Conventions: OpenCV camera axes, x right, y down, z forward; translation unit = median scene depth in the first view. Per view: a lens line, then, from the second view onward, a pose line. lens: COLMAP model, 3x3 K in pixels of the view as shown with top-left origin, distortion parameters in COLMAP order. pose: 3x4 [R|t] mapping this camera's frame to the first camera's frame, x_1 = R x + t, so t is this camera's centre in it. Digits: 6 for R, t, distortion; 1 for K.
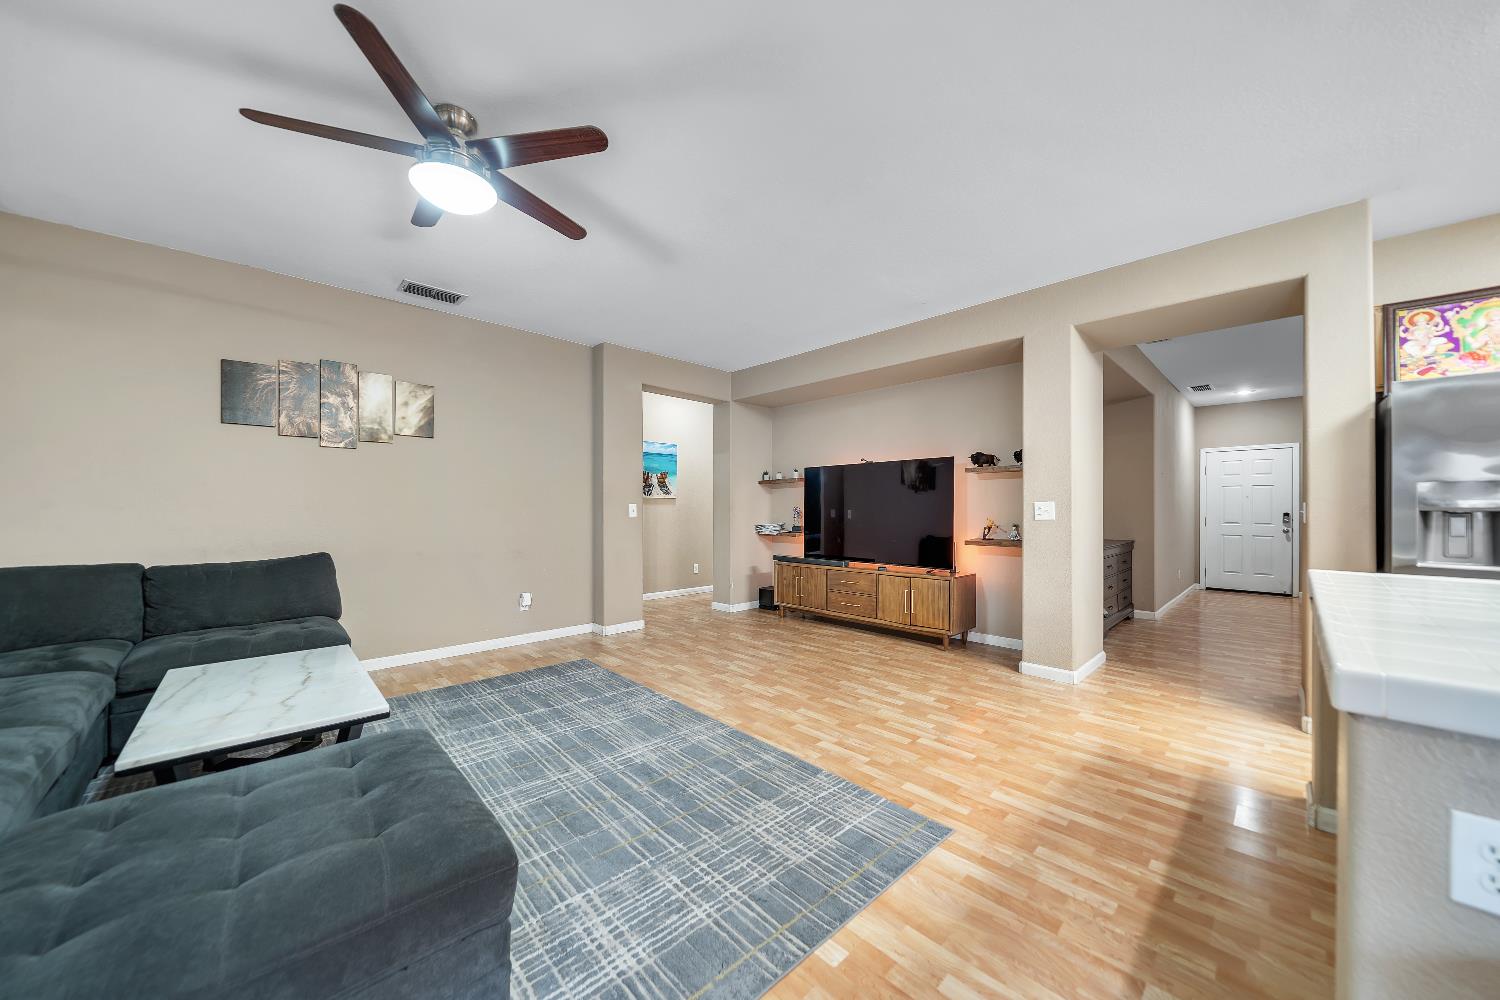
lens RADIAL K [[528.6, 0, 751.9], [0, 528.6, 500.5], [0, 0, 1]] dist [-0.005988, 0.000032]
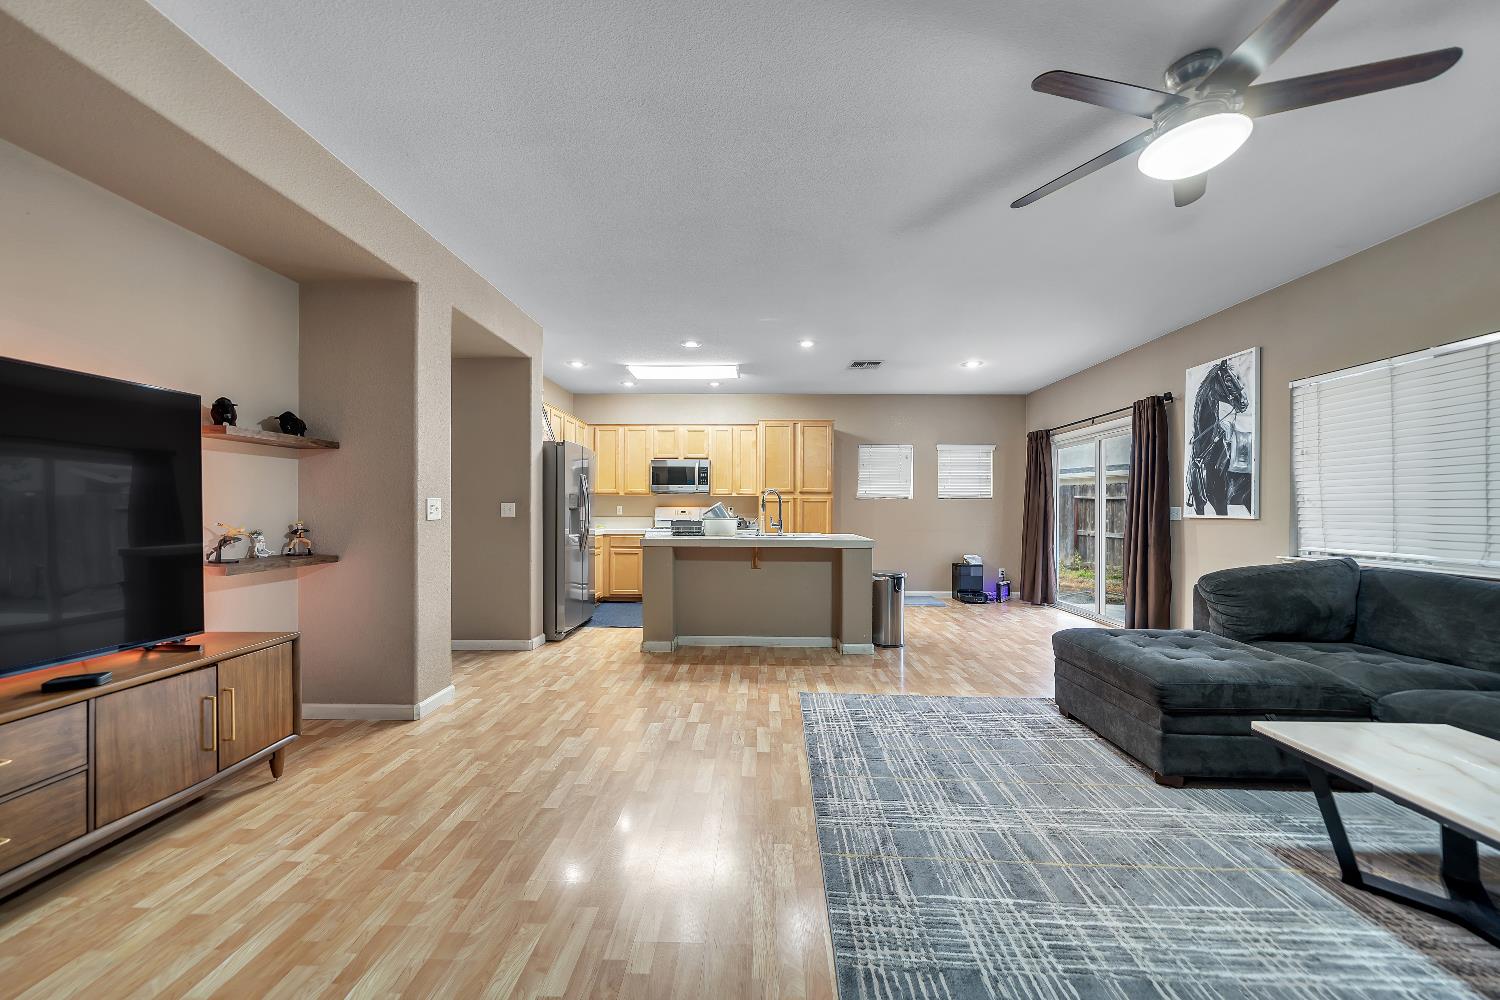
lens RADIAL K [[519.3, 0, 751.6], [0, 519.3, 510.2], [0, 0, 1]] dist [-0.005966, 0.000079]
pose [[-0.704647, -0.007258, 0.709521, -0.459083], [-0.017625, 0.999818, -0.007277, 0.022721], [-0.709339, -0.017633, -0.704647, 1.483464]]
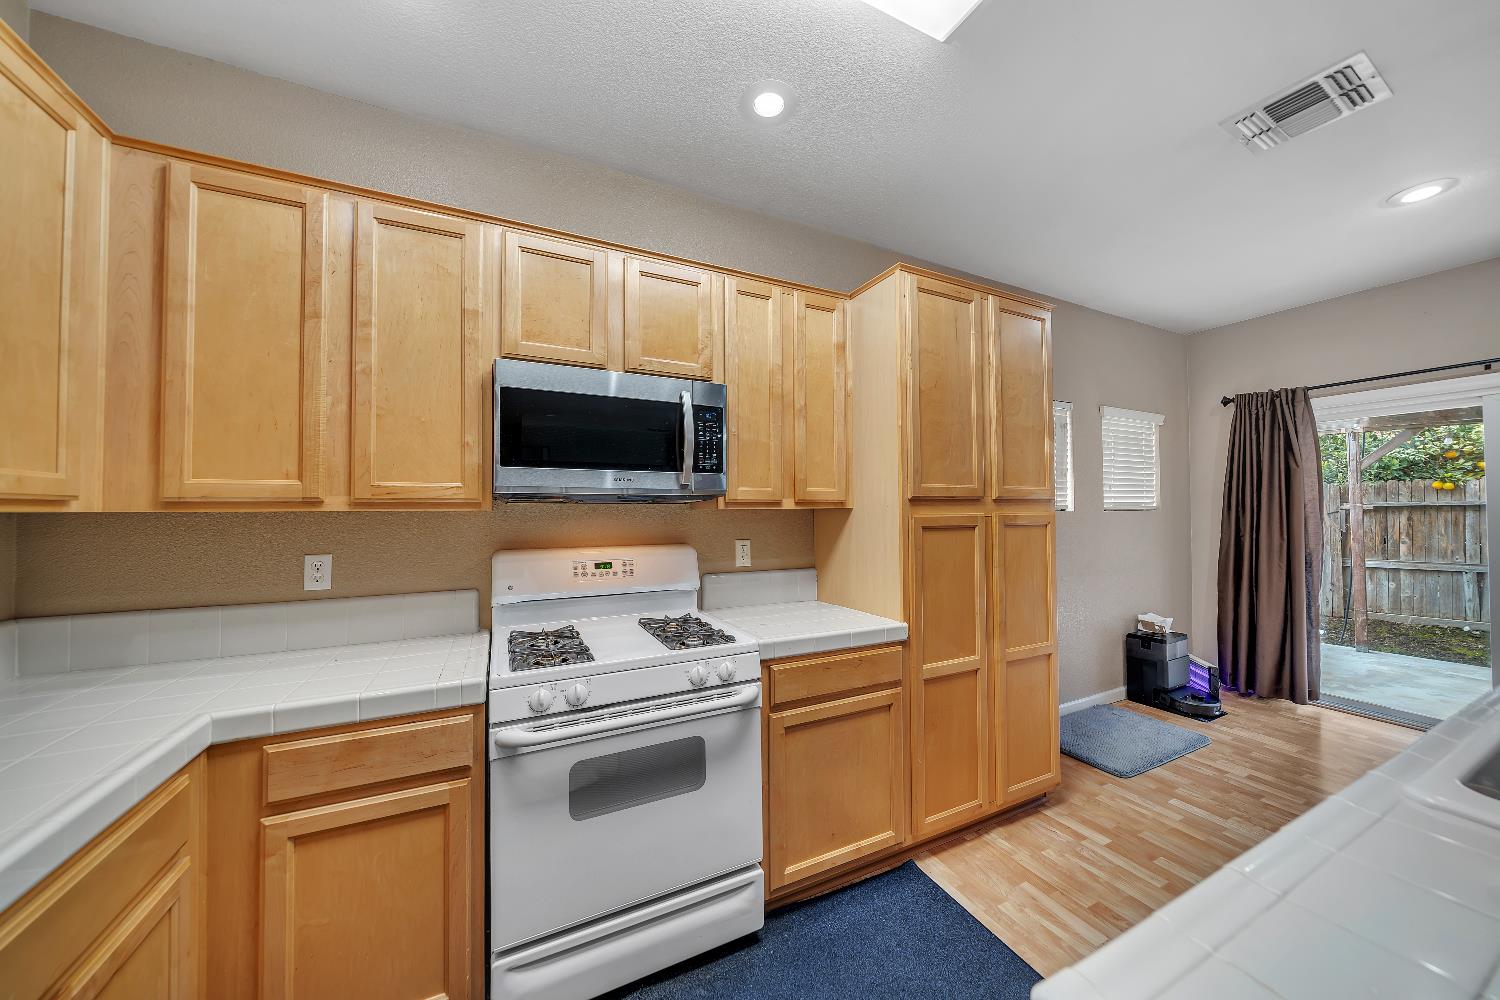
lens RADIAL K [[514.5, 0, 753.2], [0, 514.5, 500.1], [0, 0, 1]] dist [-0.006955, 0.000206]
pose [[-0.953236, 0.007554, 0.302134, 1.000878], [-0.002256, 0.999482, -0.032105, -0.043121], [-0.302220, -0.031285, -0.952725, 0.644652]]
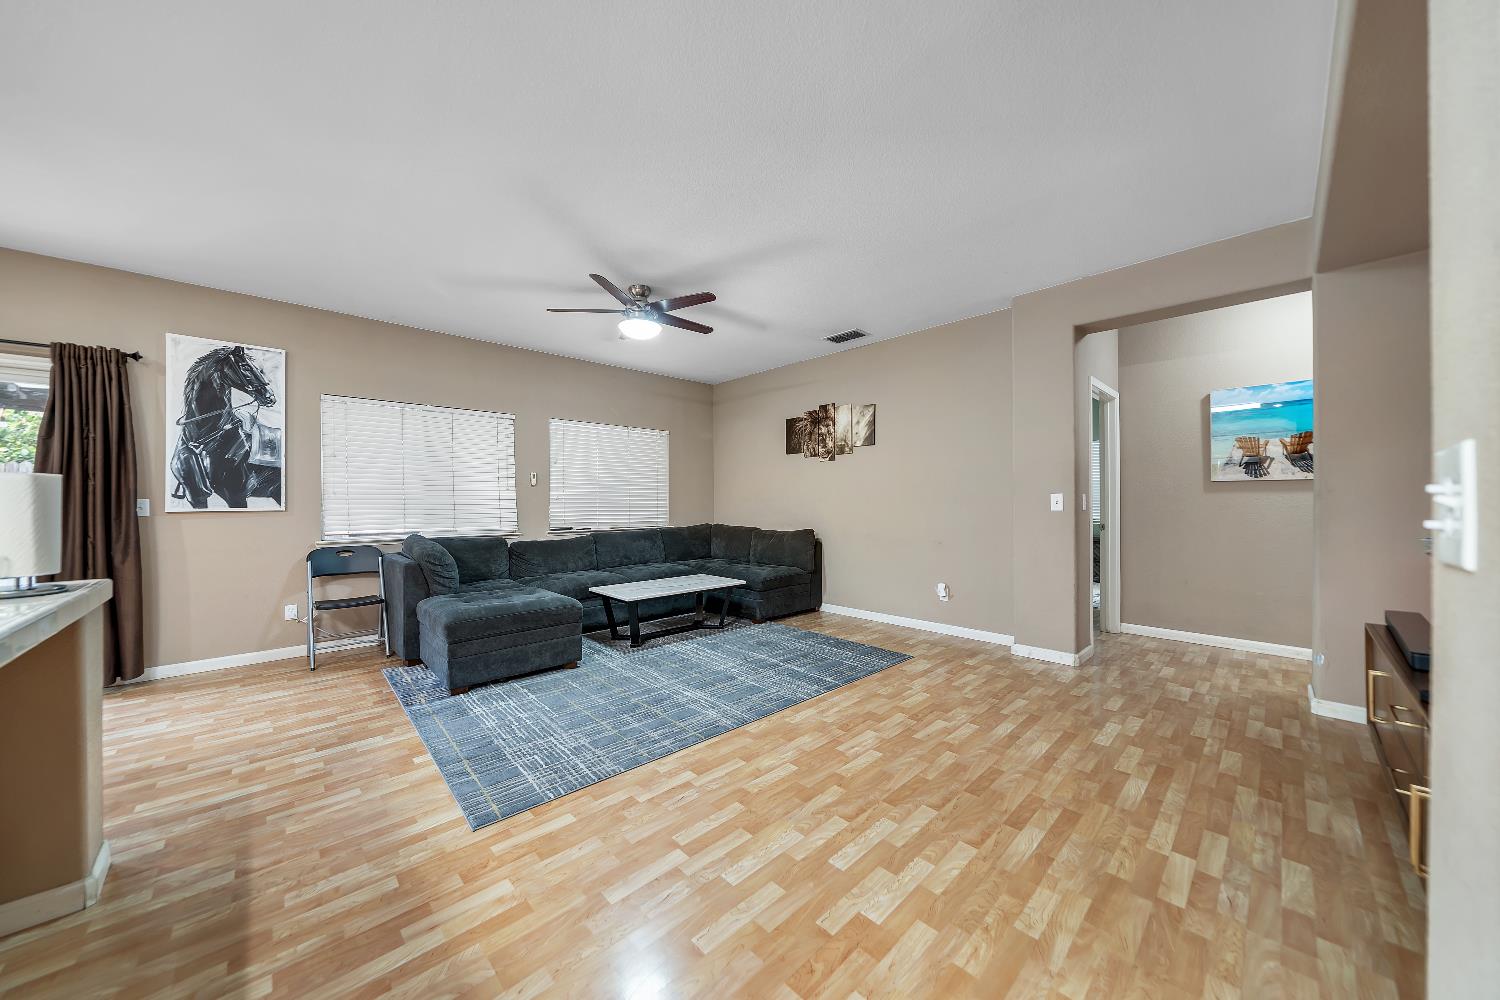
lens RADIAL K [[514.5, 0, 753.2], [0, 514.5, 500.1], [0, 0, 1]] dist [-0.006955, 0.000206]
pose [[-0.004086, -0.003956, -0.999984, 0.848846], [0.020314, 0.999785, -0.004039, 0.016775], [0.999785, -0.020330, -0.004005, 0.975843]]
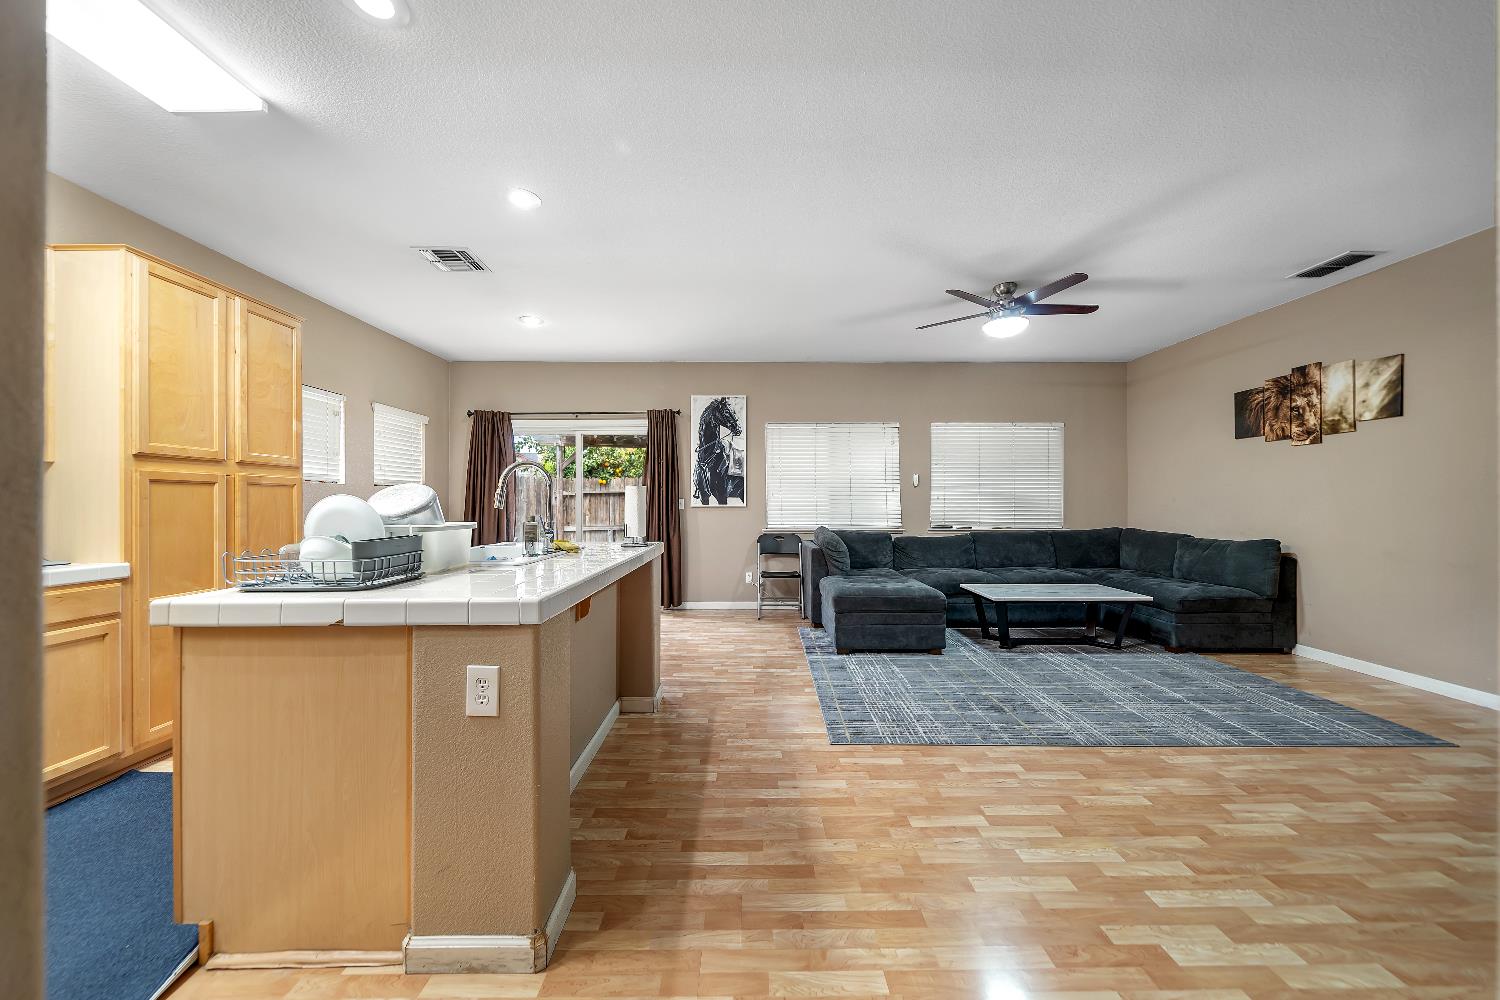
lens RADIAL K [[528.6, 0, 751.9], [0, 528.6, 500.5], [0, 0, 1]] dist [-0.005988, 0.000032]
pose [[-0.689846, -0.003809, -0.723946, 0.941111], [0.010733, 0.999822, -0.015488, 0.021489], [0.723877, -0.018455, -0.689682, 1.130922]]
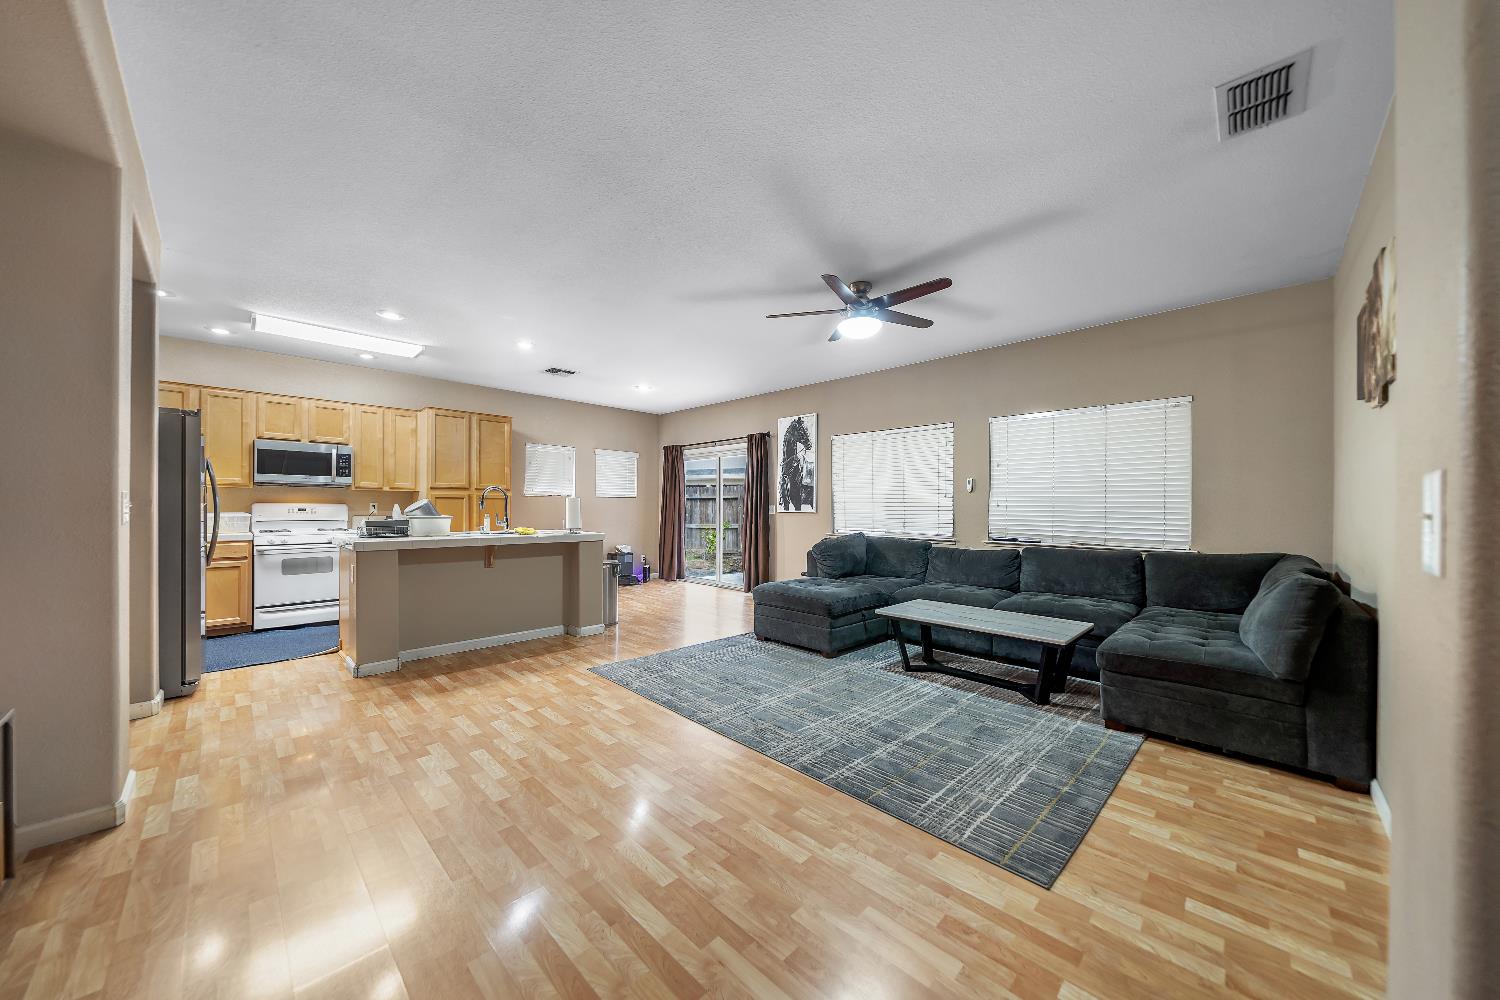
lens RADIAL K [[519.8, 0, 748.3], [0, 519.8, 505.8], [0, 0, 1]] dist [-0.007041, -0.000023]
pose [[-0.999643, -0.007750, -0.025551, -0.107138], [-0.007278, 0.999802, -0.018513, 0.027692], [0.025689, -0.018321, -0.999502, 1.893913]]
